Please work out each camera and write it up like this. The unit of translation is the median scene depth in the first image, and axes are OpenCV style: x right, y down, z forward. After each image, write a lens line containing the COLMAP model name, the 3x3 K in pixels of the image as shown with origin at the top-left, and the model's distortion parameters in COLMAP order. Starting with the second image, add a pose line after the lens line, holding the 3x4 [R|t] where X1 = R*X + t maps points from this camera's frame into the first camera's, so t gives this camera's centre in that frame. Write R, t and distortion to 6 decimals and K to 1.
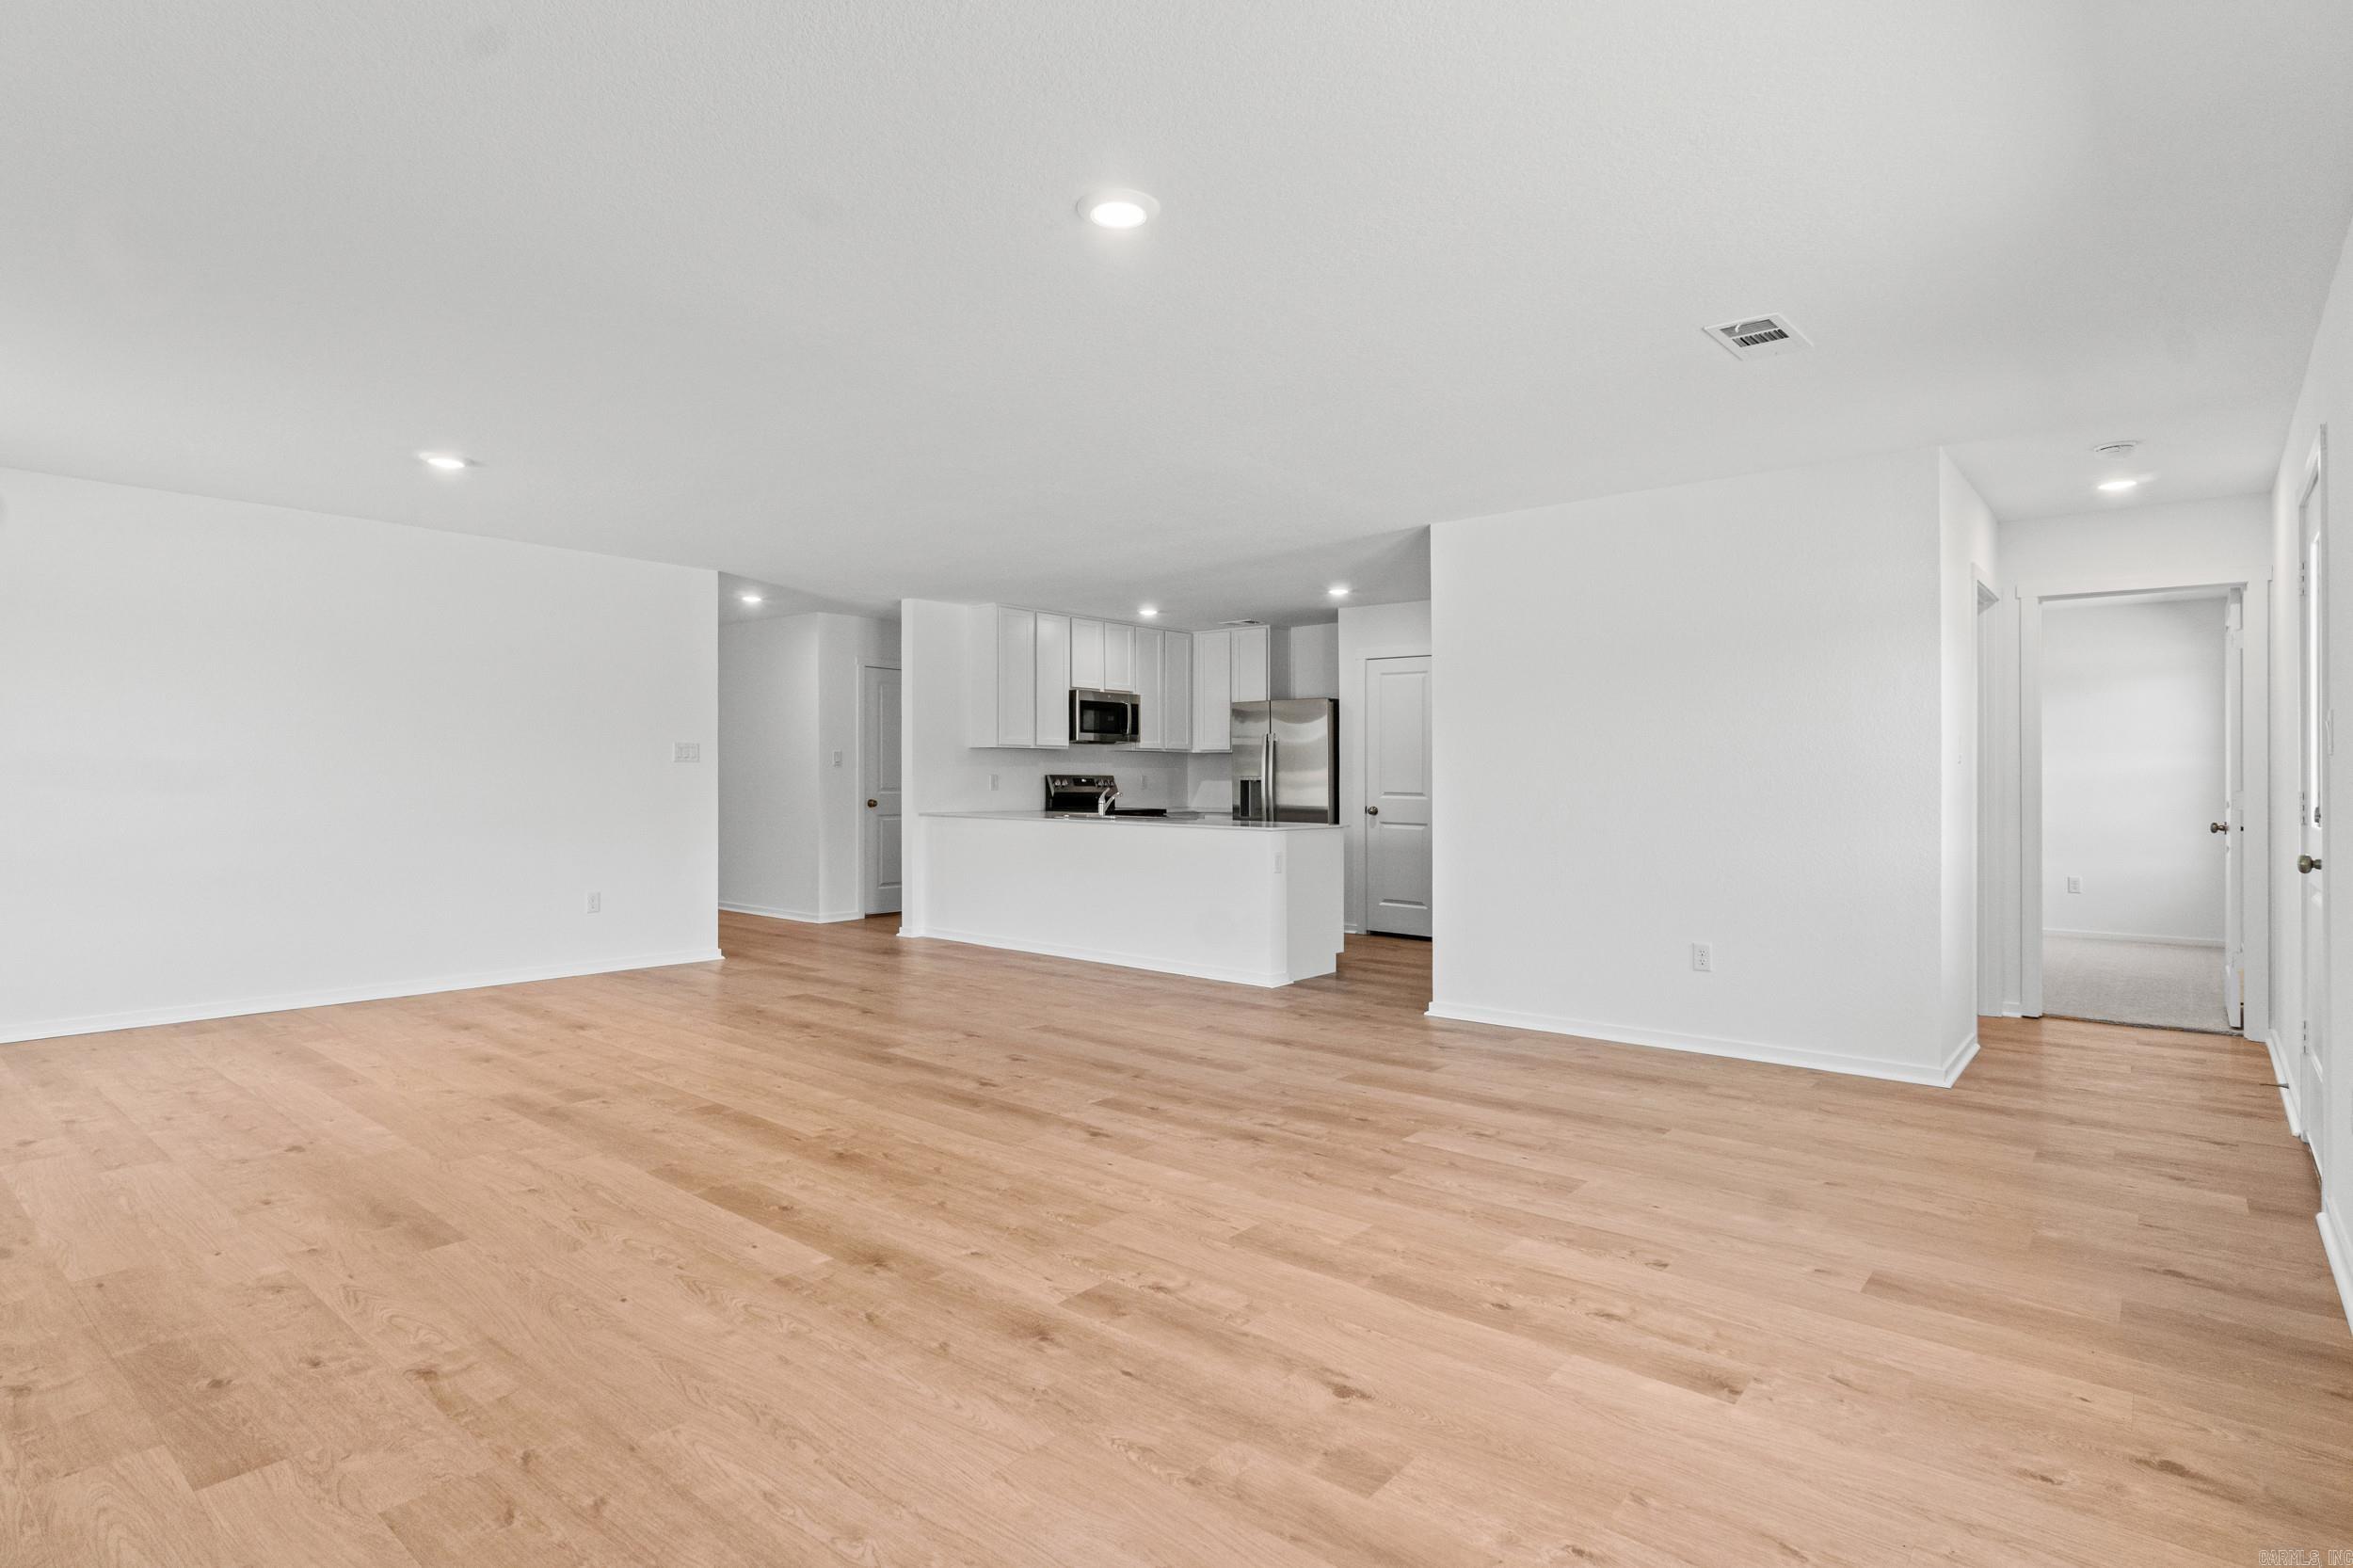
lens RADIAL K [[1187.7, 0, 1148.1], [0, 1187.7, 783.7], [0, 0, 1]] dist [-0.007158, 0.001835]
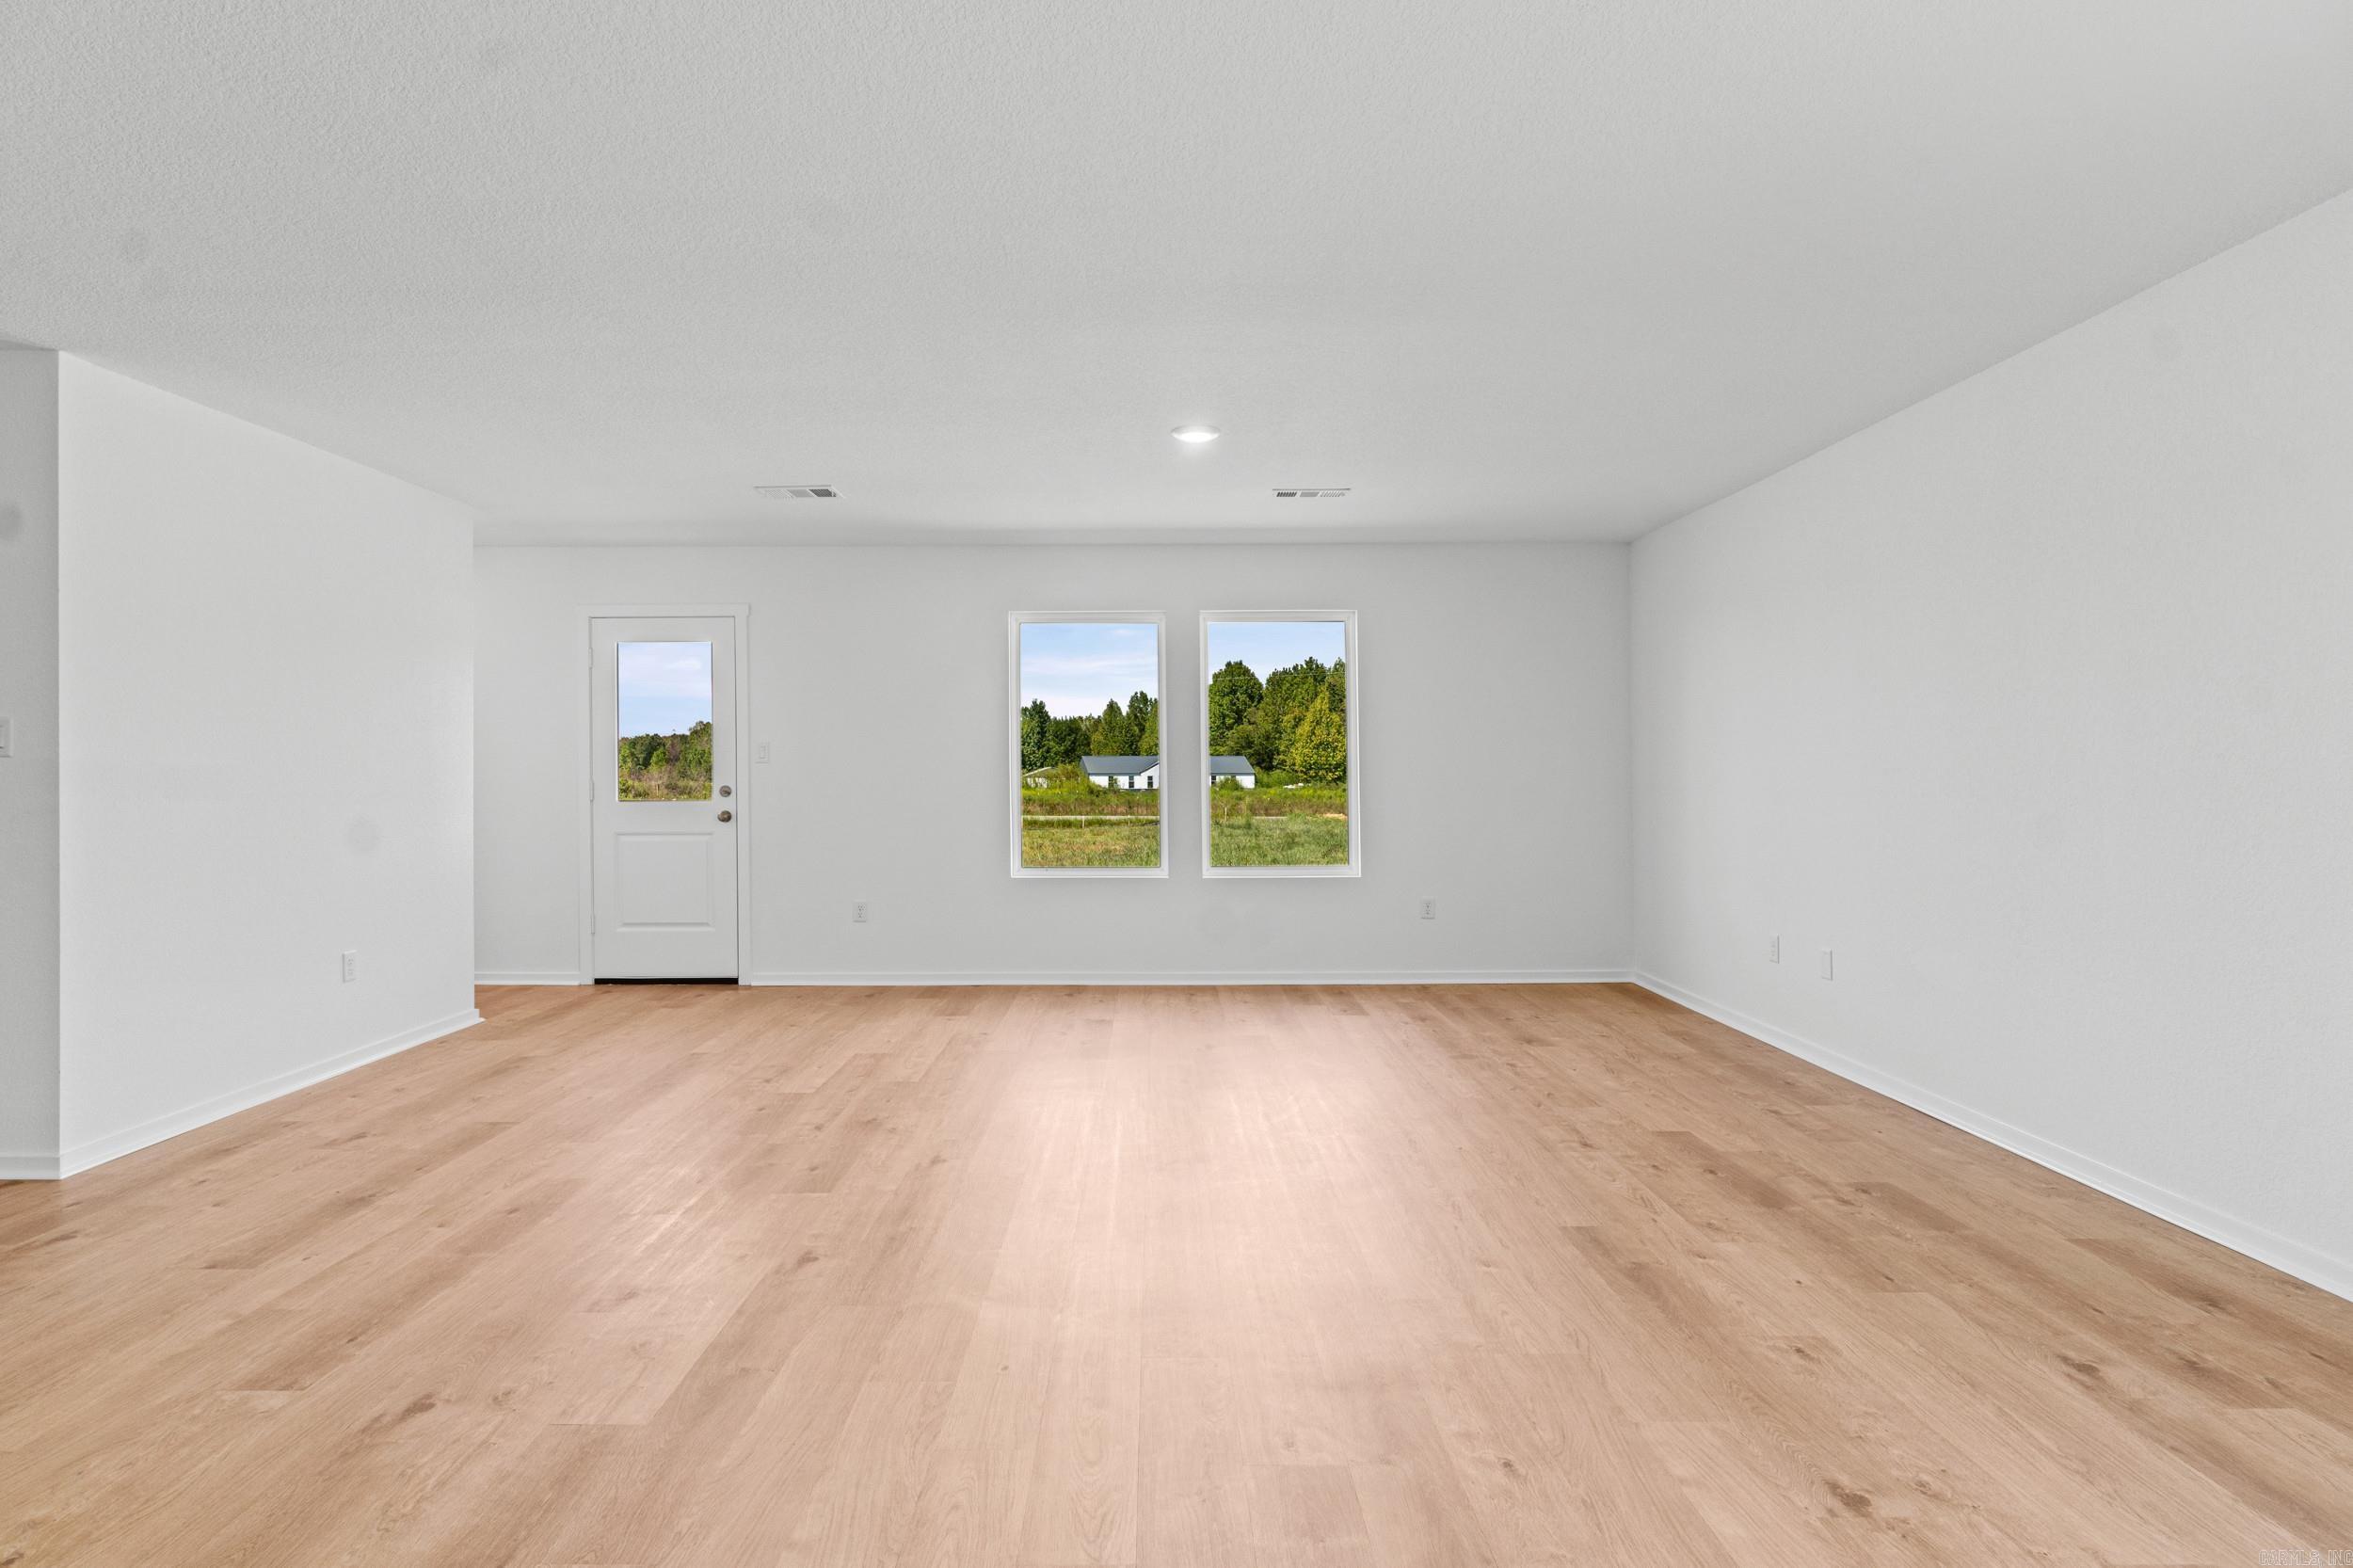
lens RADIAL K [[1187.7, 0, 1151.6], [0, 1187.7, 790.2], [0, 0, 1]] dist [-0.007158, 0.001835]
pose [[-0.647814, -0.012965, 0.761688, -0.860670], [0.002813, 0.999808, 0.019411, -0.012763], [-0.761793, 0.014718, -0.647653, 1.477396]]
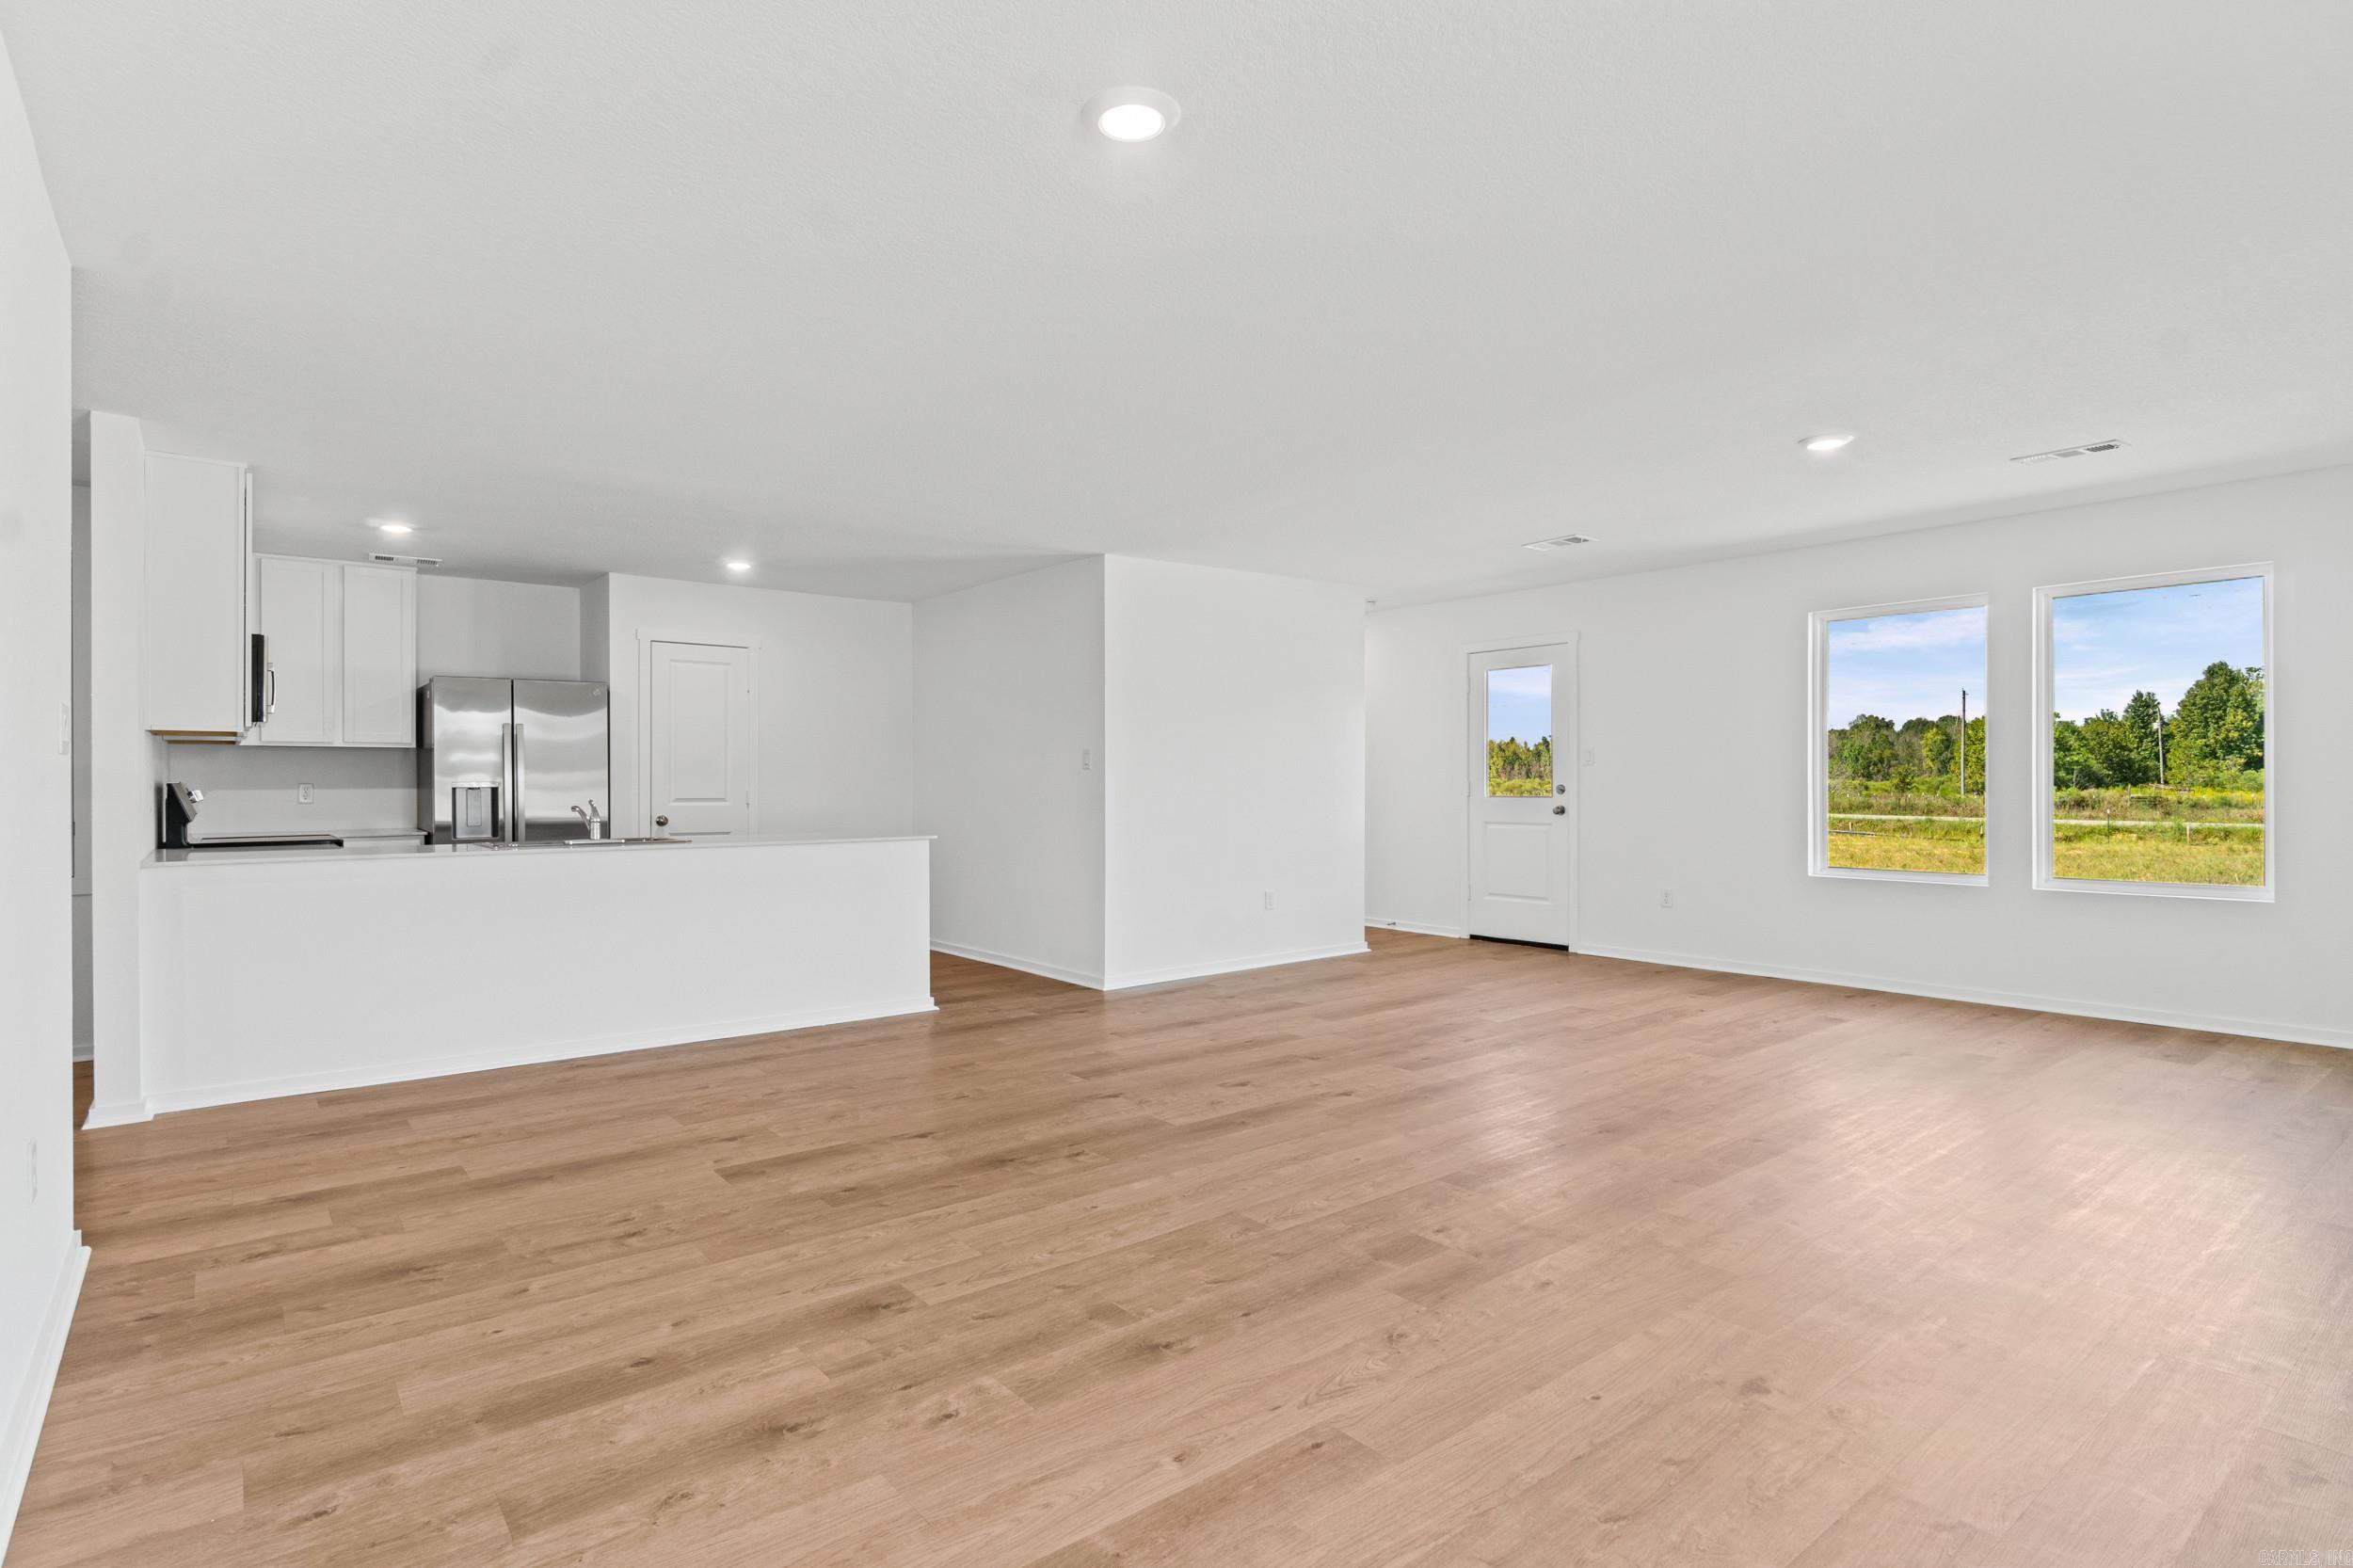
lens RADIAL K [[1187.7, 0, 1155.8], [0, 1187.7, 797.5], [0, 0, 1]] dist [-0.007158, 0.001835]
pose [[0.198589, -0.021929, 0.979838, -1.303703], [0.012011, 0.999729, 0.019940, -0.014350], [-0.980009, 0.007808, 0.198798, 1.114811]]
